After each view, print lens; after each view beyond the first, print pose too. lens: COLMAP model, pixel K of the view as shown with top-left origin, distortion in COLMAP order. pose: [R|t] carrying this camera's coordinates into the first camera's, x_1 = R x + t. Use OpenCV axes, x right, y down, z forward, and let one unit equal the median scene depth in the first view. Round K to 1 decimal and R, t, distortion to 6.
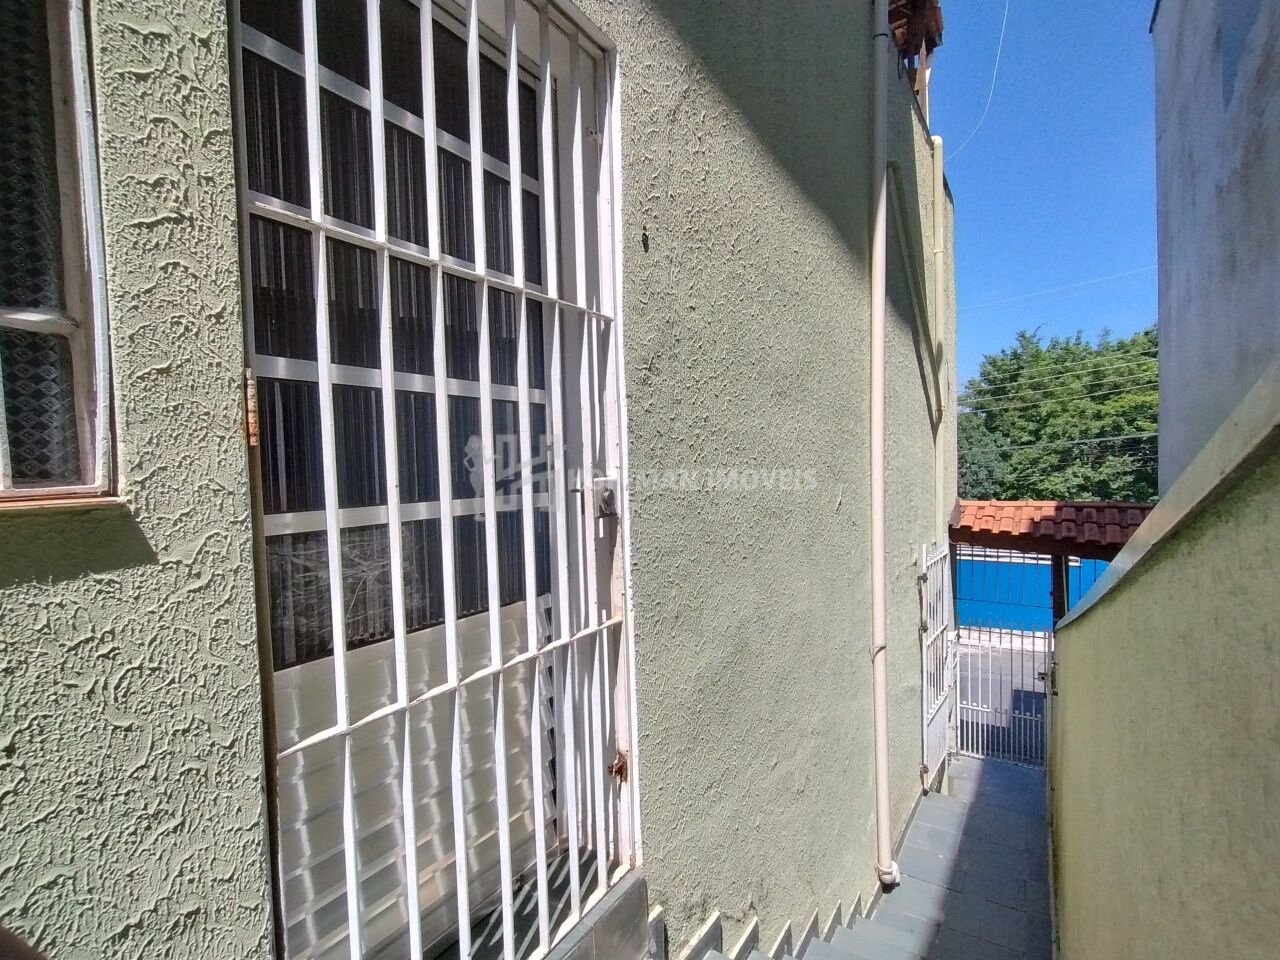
lens RADIAL K [[585.9, 0, 639.9], [0, 585.9, 471.6], [0, 0, 1]] dist [-0.000059, 0.000517]
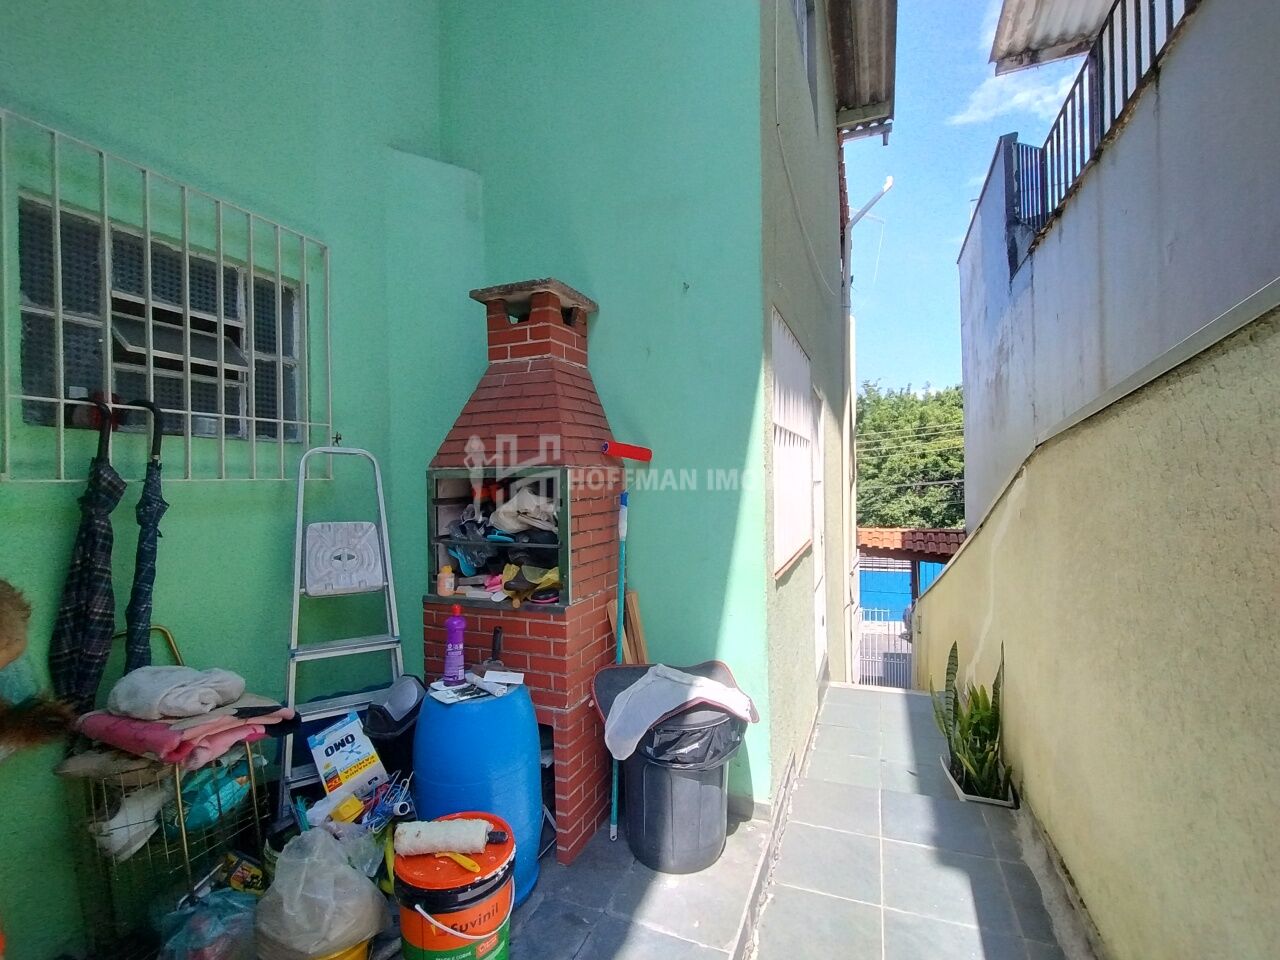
lens RADIAL K [[585.9, 0, 647.6], [0, 585.9, 479.5], [0, 0, 1]] dist [-0.000059, 0.000517]
pose [[0.974044, 0.014854, 0.225873, -0.067130], [-0.009707, 0.999668, -0.023883, -0.007158], [-0.226152, 0.021071, 0.973864, -0.076375]]
